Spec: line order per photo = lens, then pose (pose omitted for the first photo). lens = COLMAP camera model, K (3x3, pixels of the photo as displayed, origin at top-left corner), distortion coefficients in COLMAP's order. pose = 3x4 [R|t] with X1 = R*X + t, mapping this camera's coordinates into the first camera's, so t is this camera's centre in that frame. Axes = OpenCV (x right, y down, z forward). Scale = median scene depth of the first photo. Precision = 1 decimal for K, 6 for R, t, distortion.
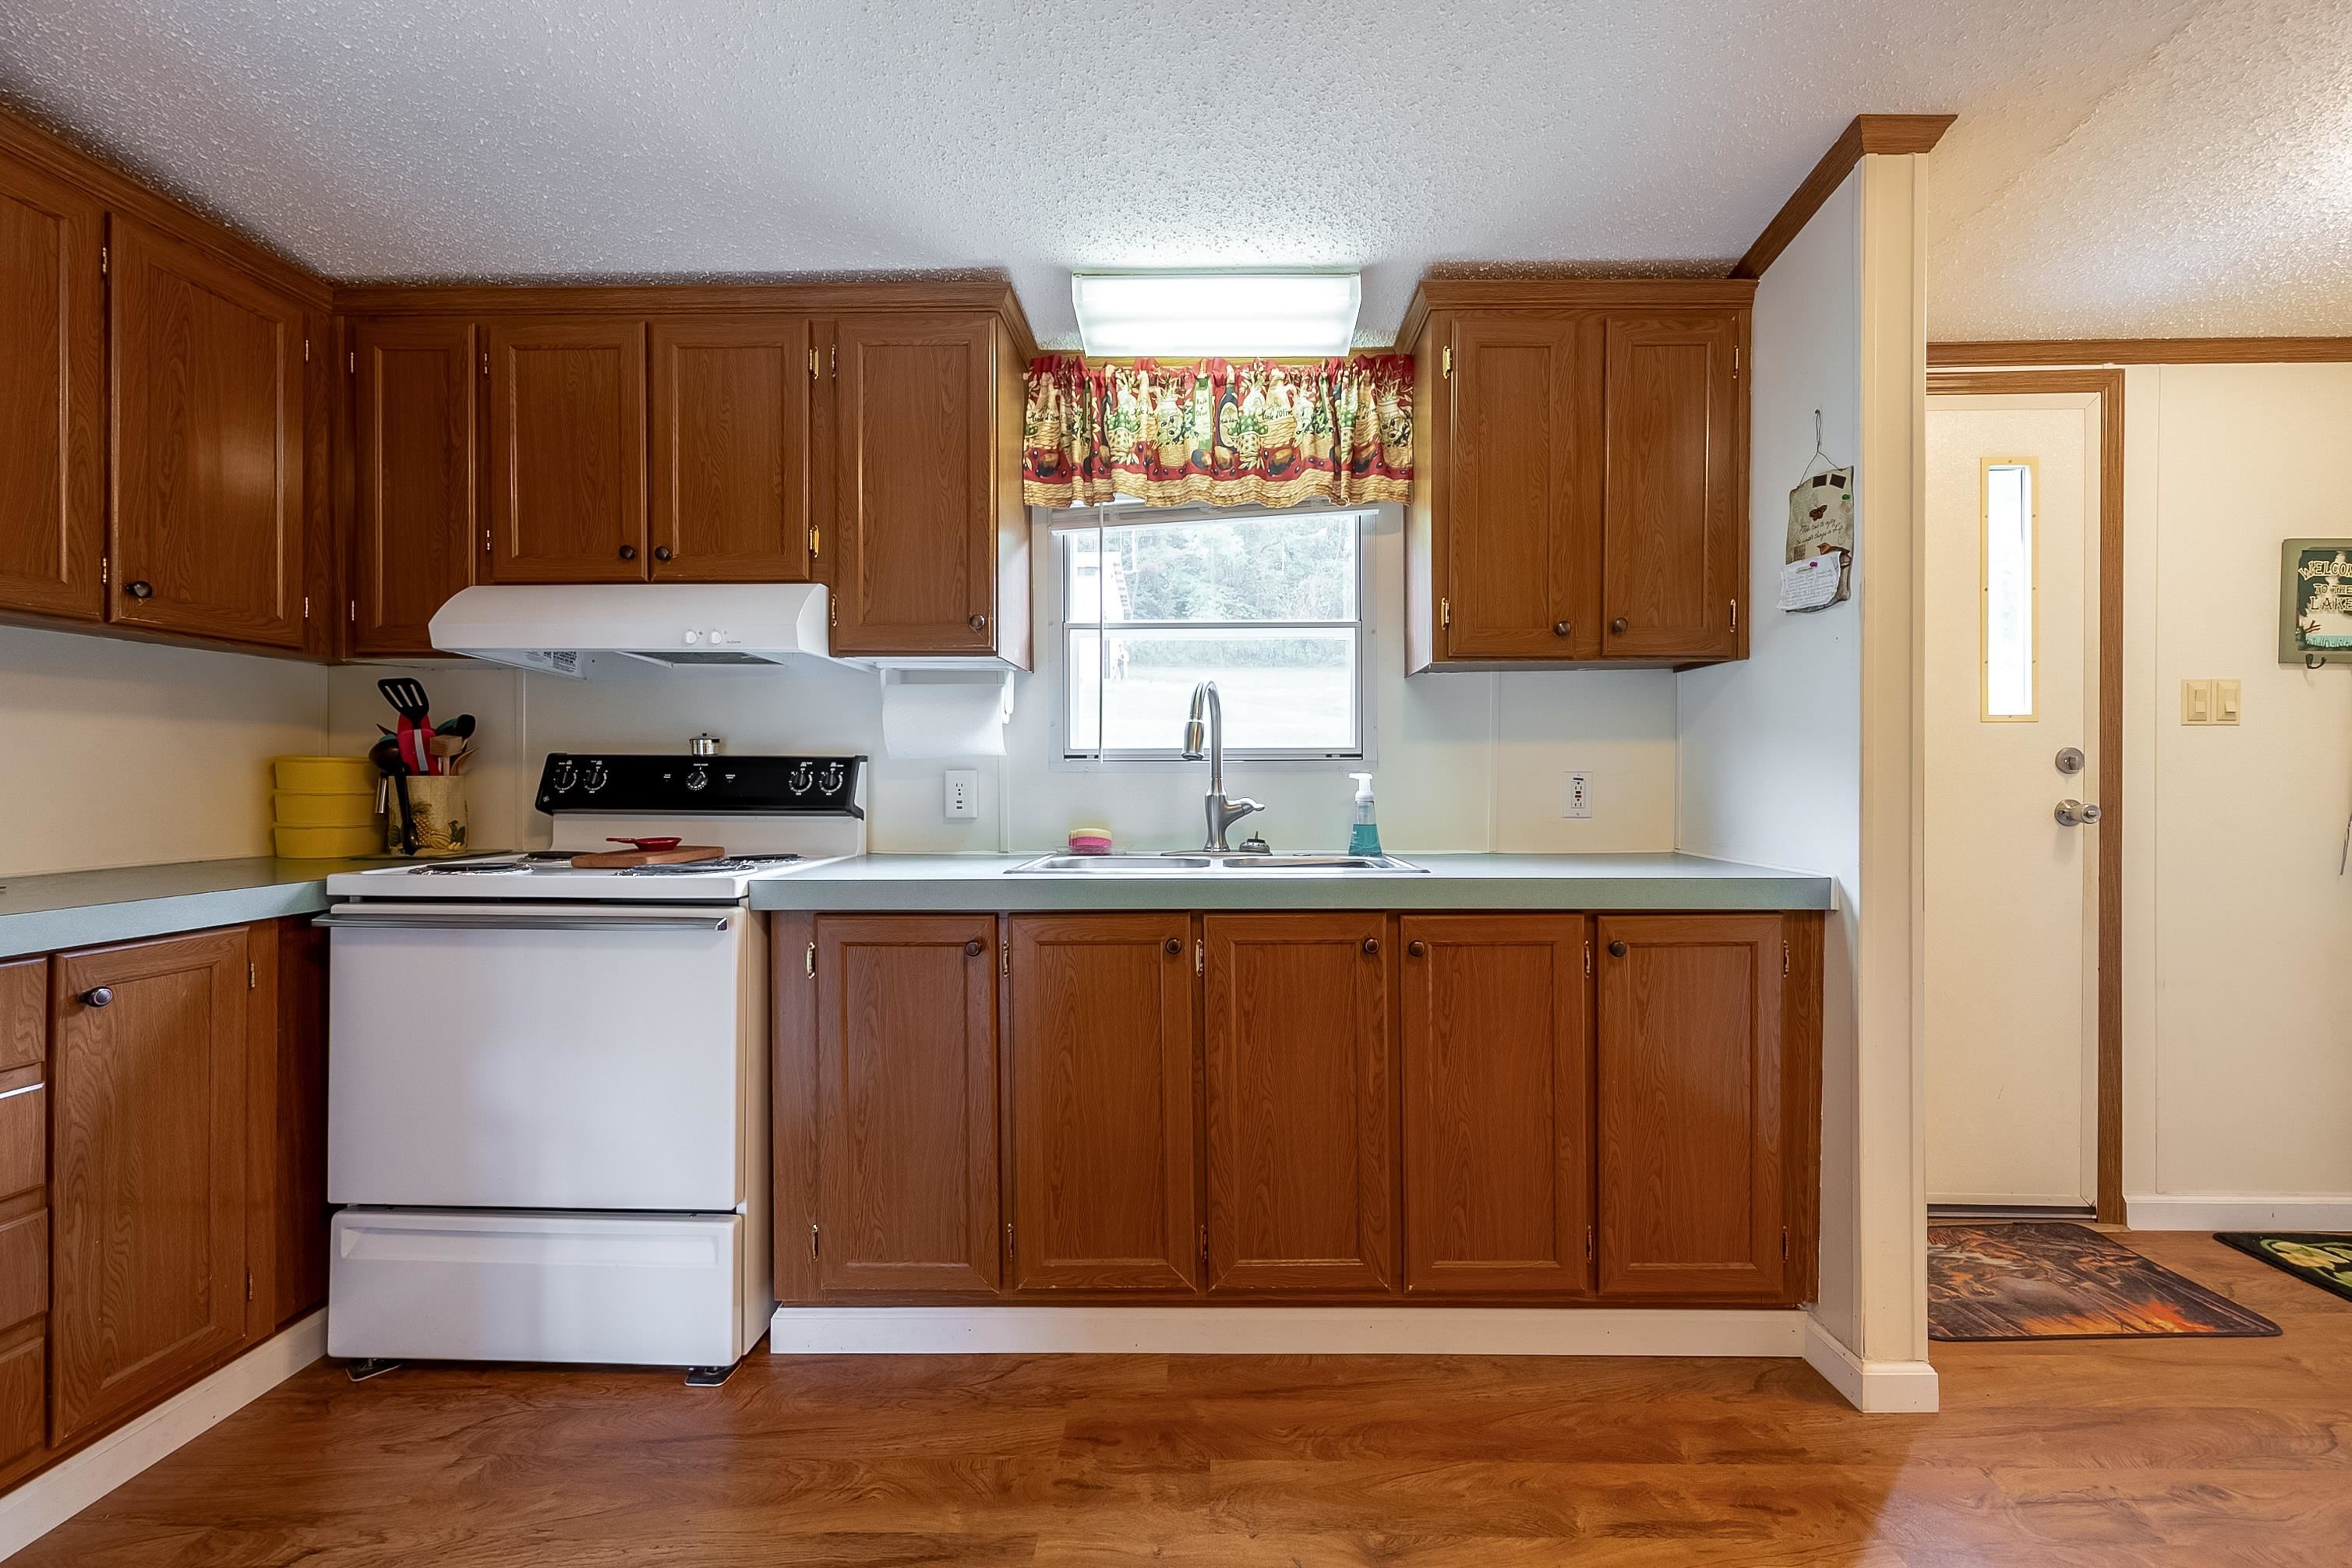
lens RADIAL K [[943.2, 0, 1200.7], [0, 943.2, 789.3], [0, 0, 1]] dist [-0.000513, 0.000986]
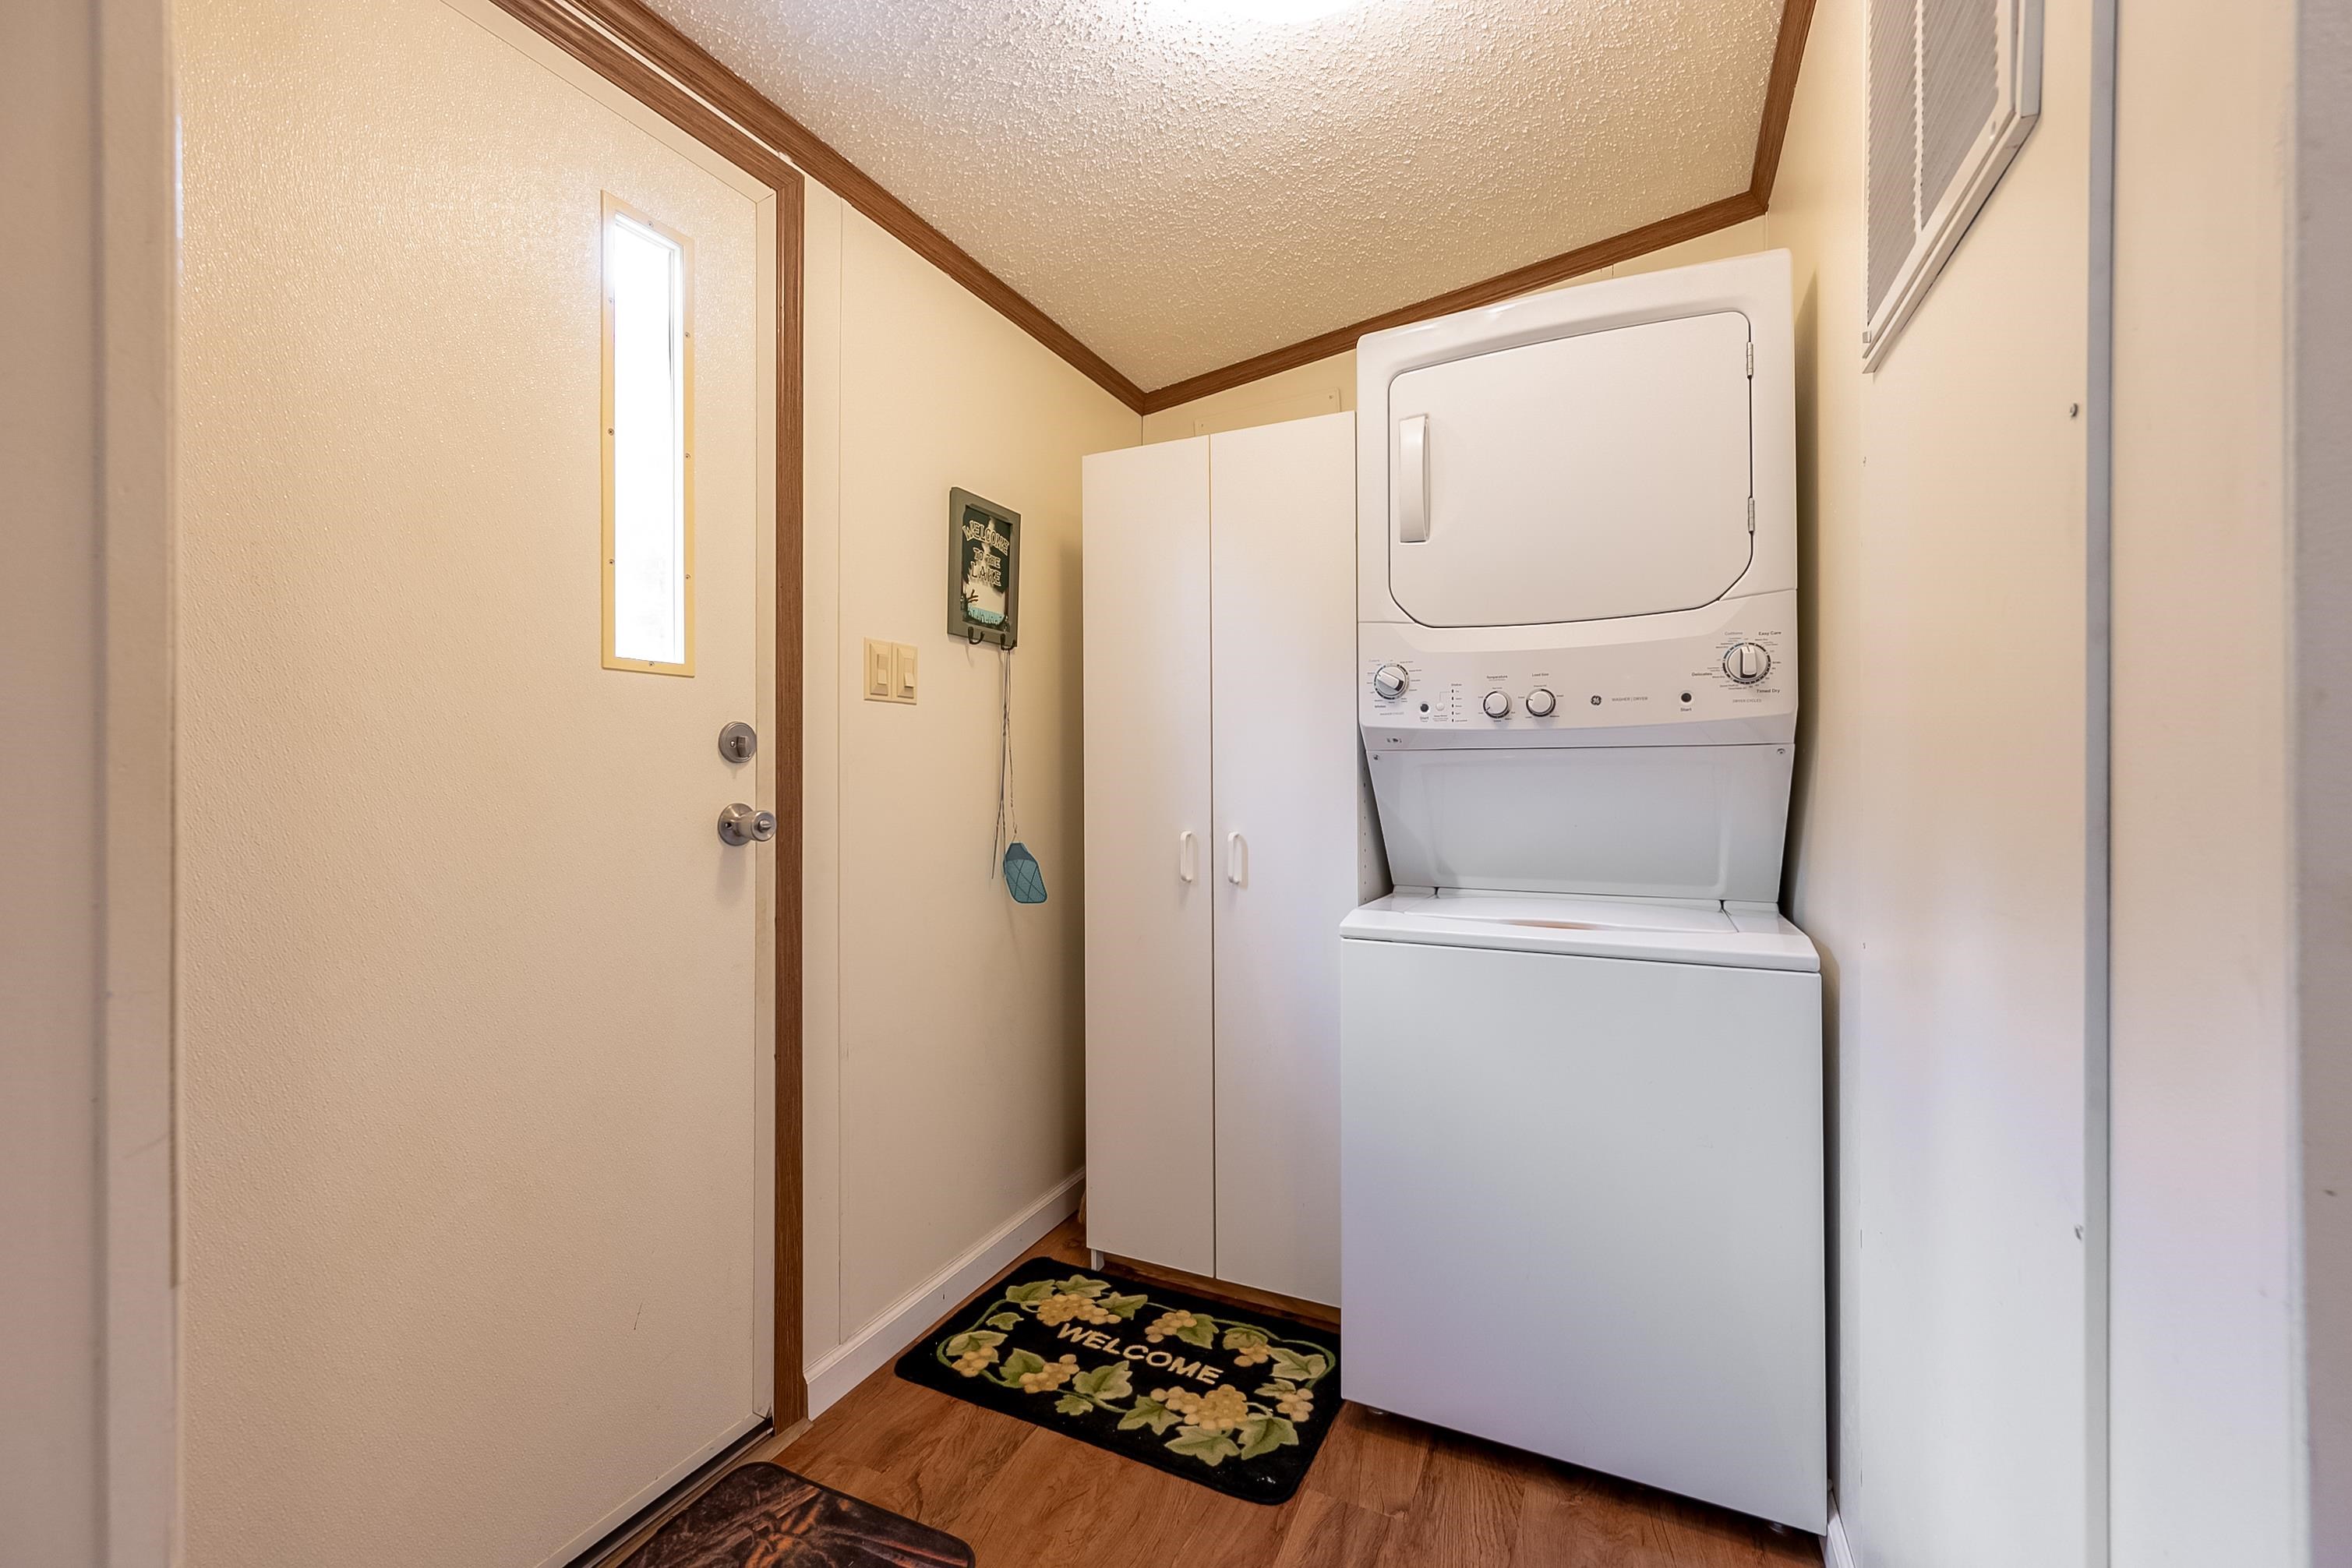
lens RADIAL K [[943.2, 0, 1194.7], [0, 943.2, 772.0], [0, 0, 1]] dist [-0.000513, 0.000986]
pose [[0.401032, 0.000022, 0.916064, 0.464564], [0.000948, 0.999999, -0.000439, -0.010199], [-0.916064, 0.001044, 0.401031, 0.465059]]
